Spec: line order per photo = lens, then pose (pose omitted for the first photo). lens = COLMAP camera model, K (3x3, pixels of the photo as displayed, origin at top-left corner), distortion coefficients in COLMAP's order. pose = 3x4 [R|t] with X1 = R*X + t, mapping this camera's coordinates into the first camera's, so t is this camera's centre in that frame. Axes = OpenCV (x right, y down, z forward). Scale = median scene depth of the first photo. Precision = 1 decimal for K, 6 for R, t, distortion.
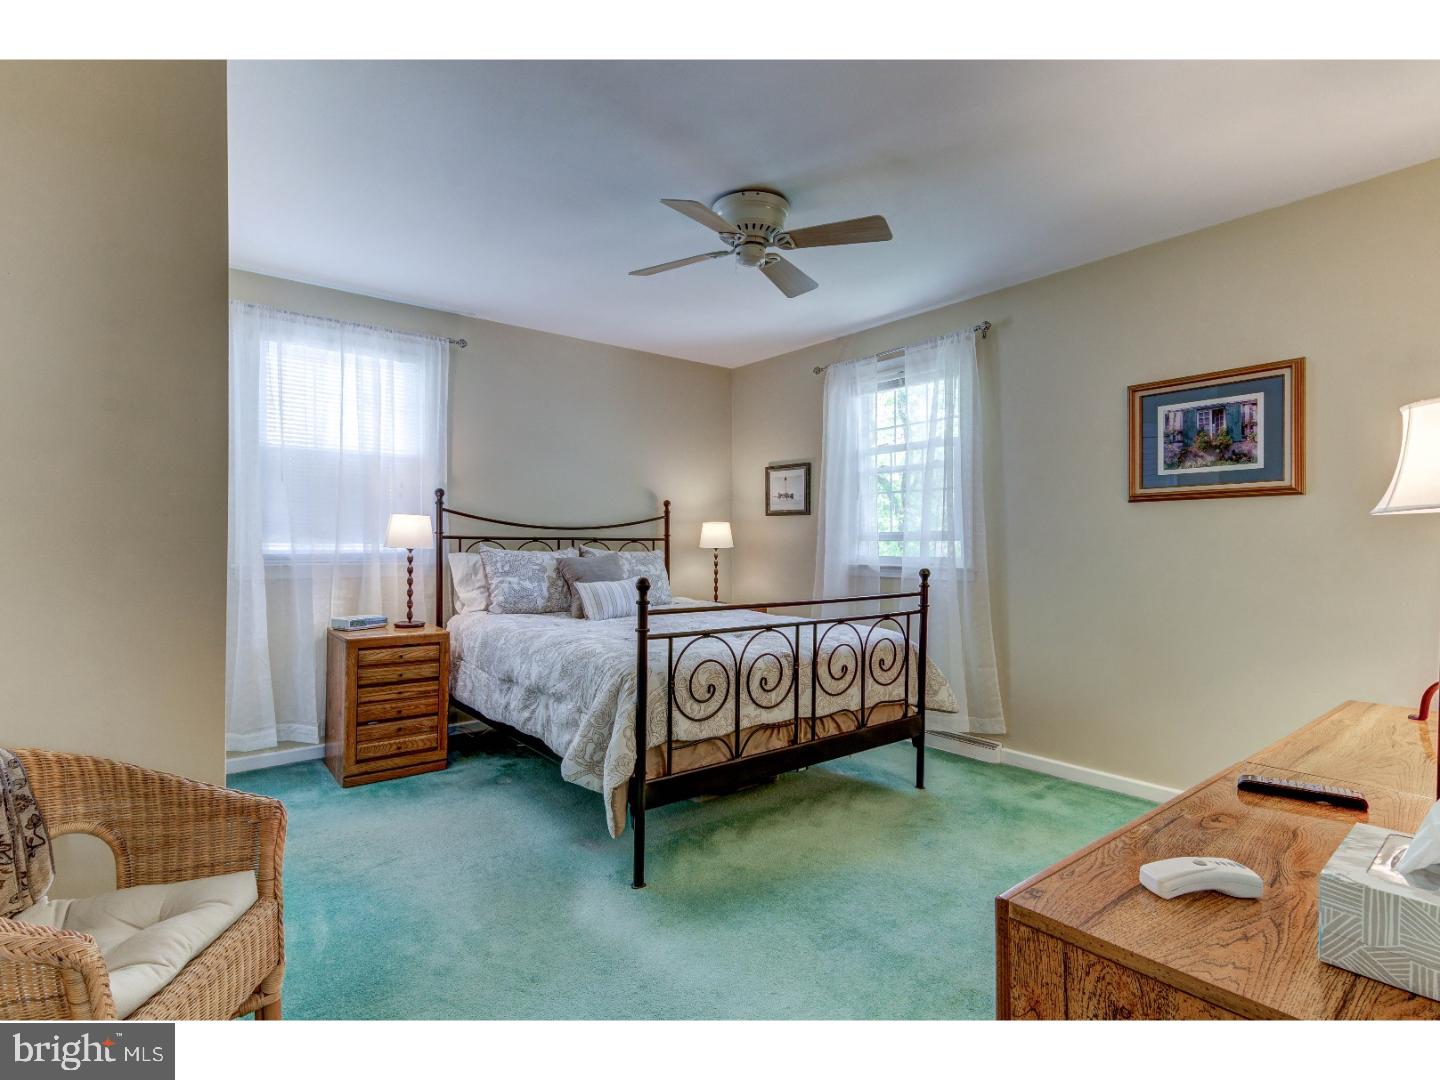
lens RADIAL K [[723.2, 0, 721.5], [0, 723.2, 547.4], [0, 0, 1]] dist [0.014071, -0.001207]
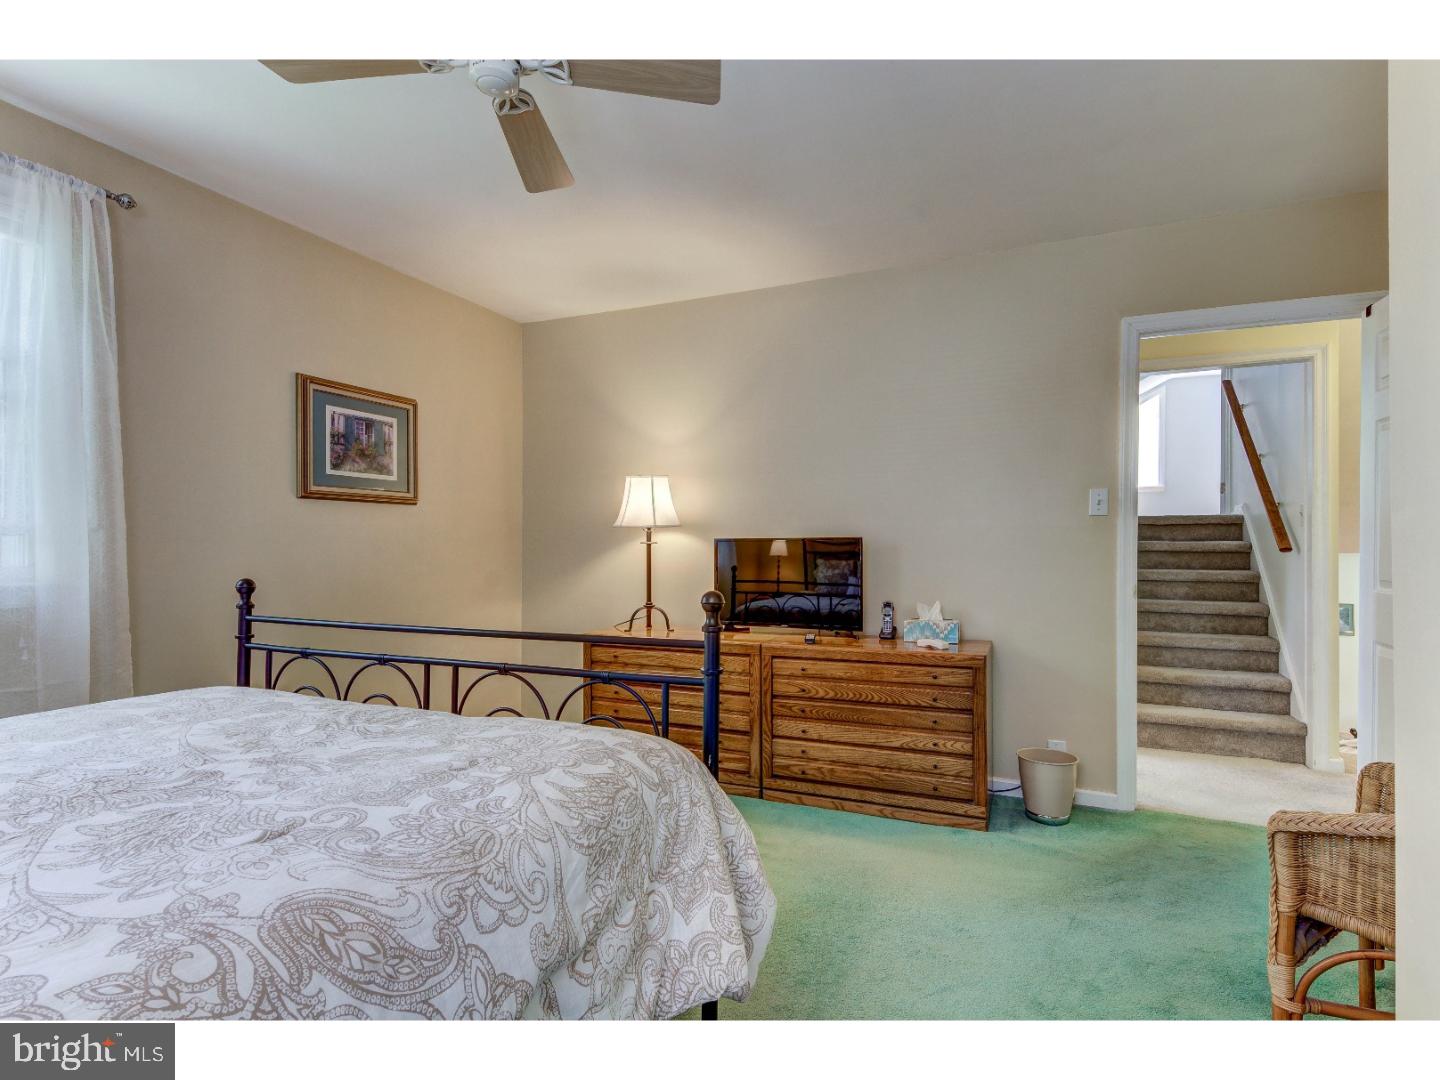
lens RADIAL K [[723.2, 0, 721.3], [0, 723.2, 541.3], [0, 0, 1]] dist [0.014071, -0.001207]
pose [[-0.481655, -0.007302, 0.876330, -0.546716], [-0.009645, 0.999949, 0.003031, -0.015683], [-0.876308, -0.006992, -0.481701, 1.037374]]
